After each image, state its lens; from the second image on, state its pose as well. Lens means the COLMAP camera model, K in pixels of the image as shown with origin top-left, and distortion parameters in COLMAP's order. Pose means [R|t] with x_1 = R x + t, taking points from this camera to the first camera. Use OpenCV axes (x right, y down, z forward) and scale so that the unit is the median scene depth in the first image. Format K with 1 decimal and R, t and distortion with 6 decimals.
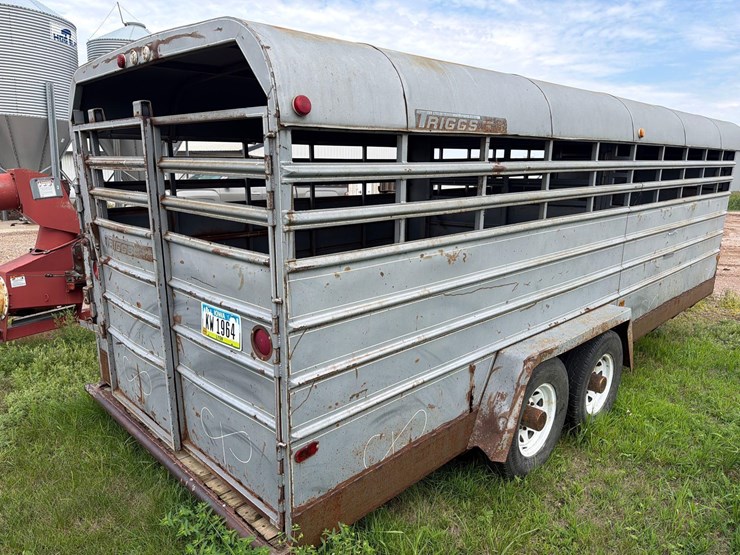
lens RADIAL K [[516.6, 0, 368.2], [0, 516.6, 283.4], [0, 0, 1]] dist [0.072505, -0.108773]
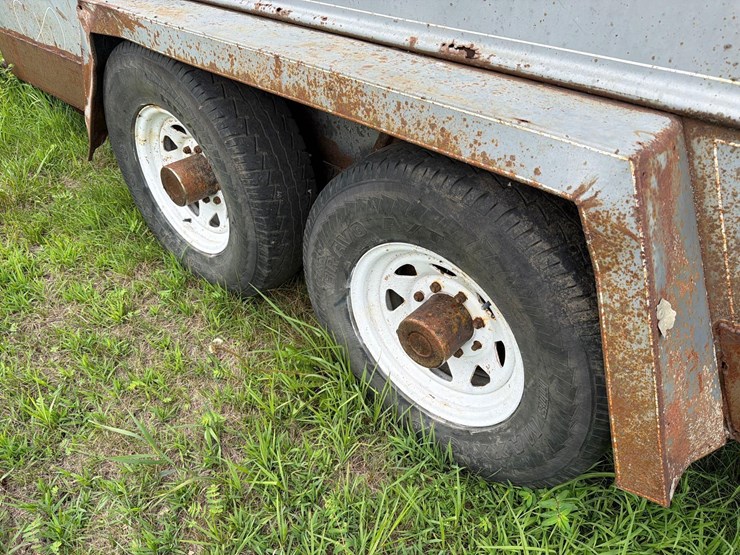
lens RADIAL K [[526.2, 0, 370.2], [0, 526.2, 280.1], [0, 0, 1]] dist [0.125453, -0.219536]
pose [[0.092525, 0.604696, -0.791064, 0.880877], [-0.235085, 0.785278, 0.572777, 0.001292], [0.967561, 0.132971, 0.214813, 1.192949]]
